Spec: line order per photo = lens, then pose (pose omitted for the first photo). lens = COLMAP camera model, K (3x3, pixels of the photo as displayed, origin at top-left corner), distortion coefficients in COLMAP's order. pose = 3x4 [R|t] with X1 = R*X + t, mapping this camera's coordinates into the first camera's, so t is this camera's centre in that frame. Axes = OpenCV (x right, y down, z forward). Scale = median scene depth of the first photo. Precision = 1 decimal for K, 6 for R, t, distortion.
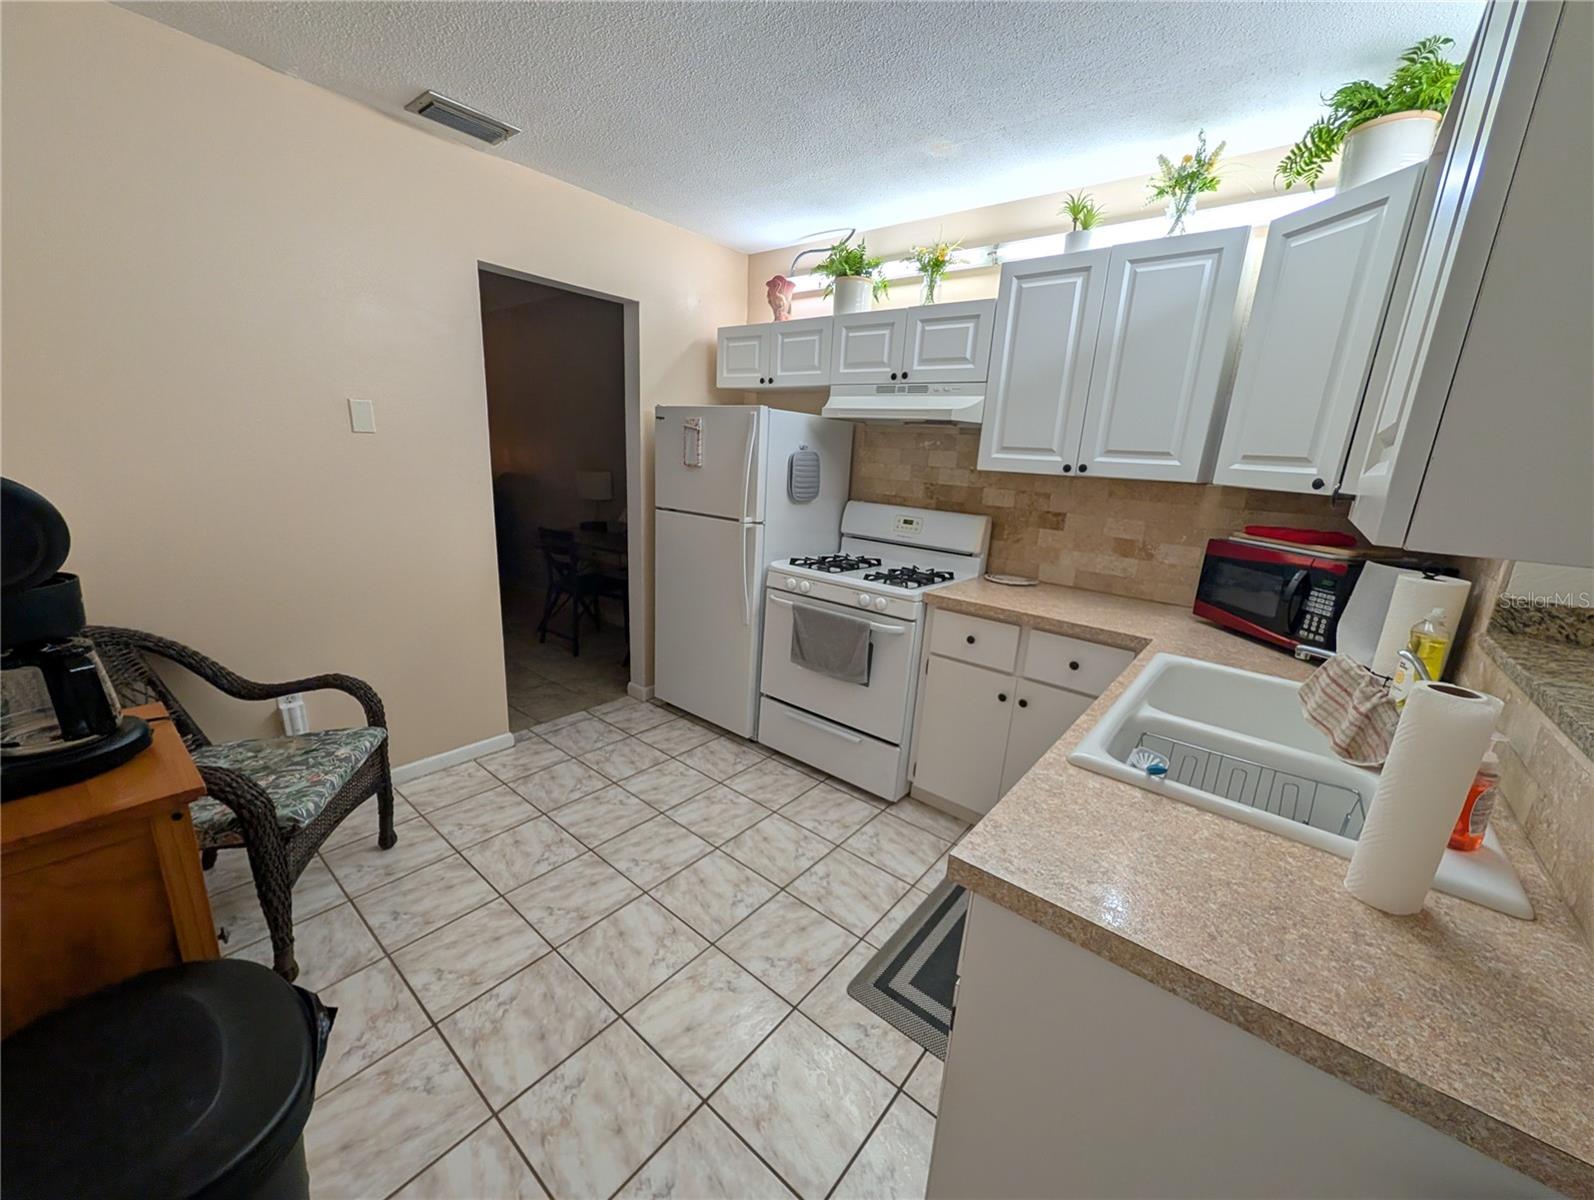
lens RADIAL K [[611.3, 0, 795.3], [0, 611.3, 595.3], [0, 0, 1]] dist [0.000231, 0.000376]
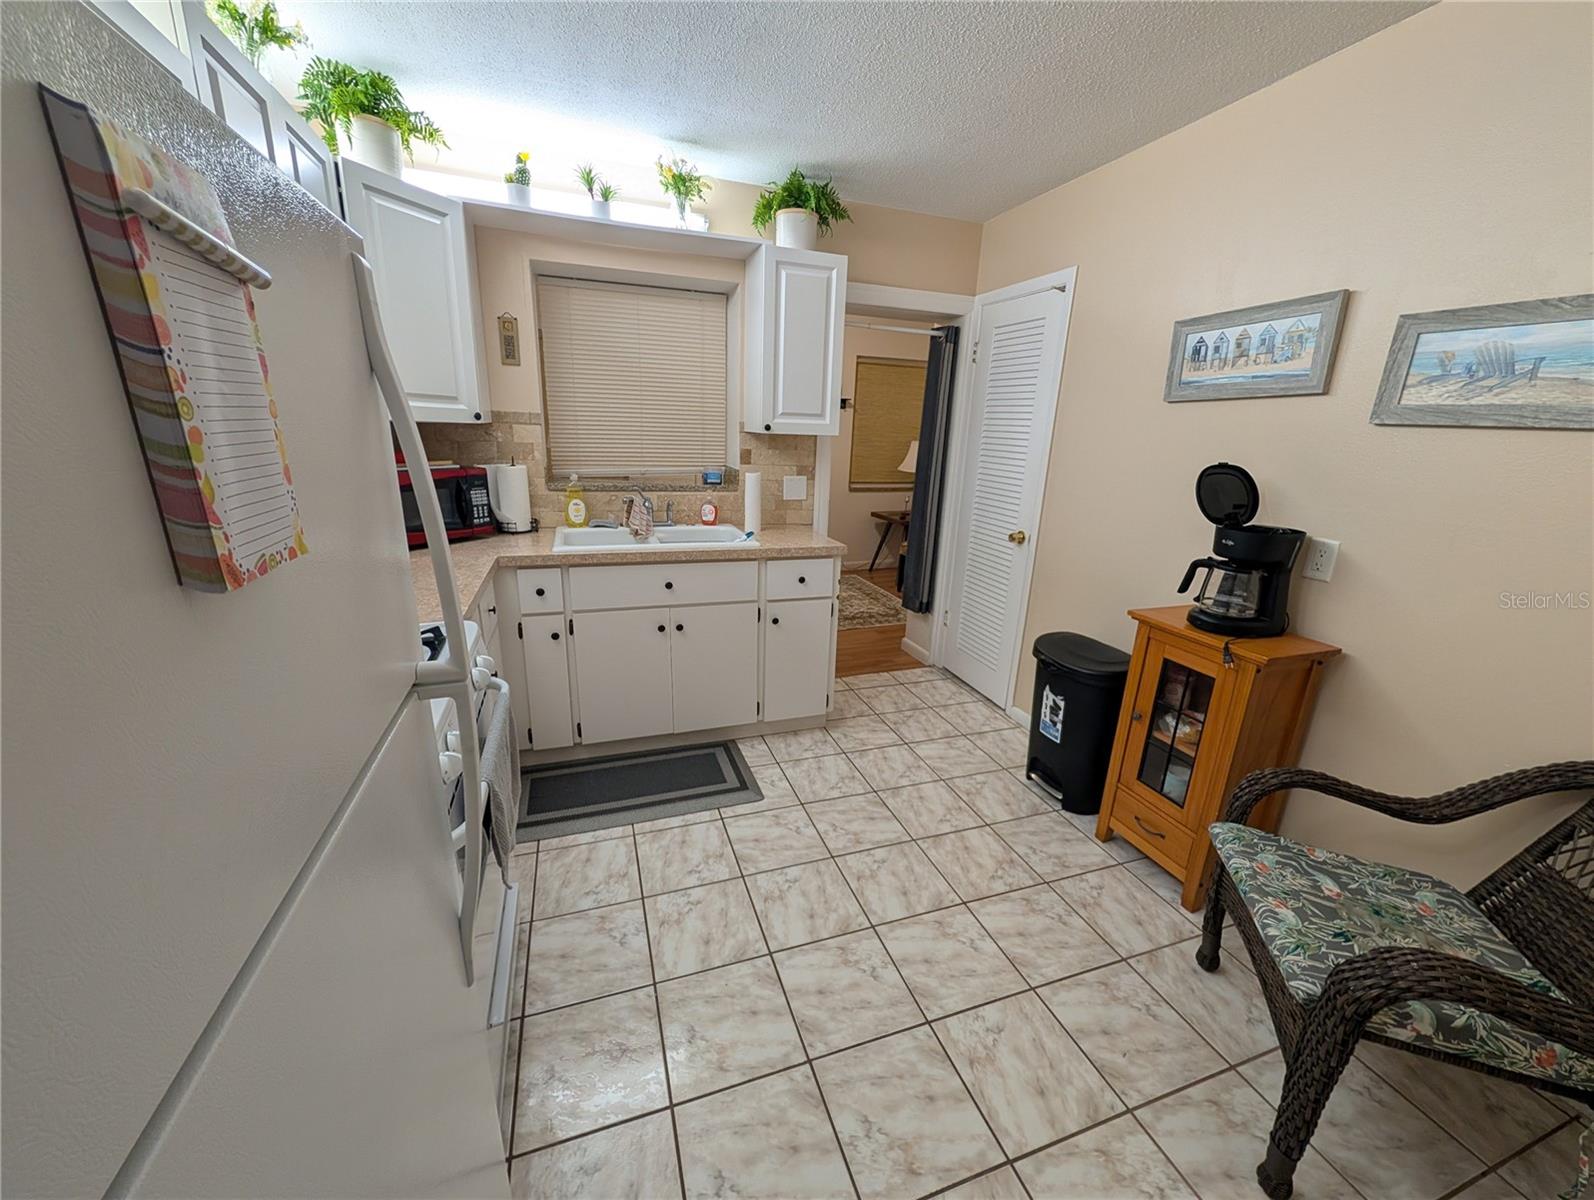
lens RADIAL K [[611.3, 0, 800.9], [0, 611.3, 600.9], [0, 0, 1]] dist [0.000231, 0.000376]
pose [[-0.852661, -0.223520, 0.472238, -0.481953], [0.040802, 0.872616, 0.486700, -0.391869], [-0.520870, 0.434258, -0.734925, 1.537922]]
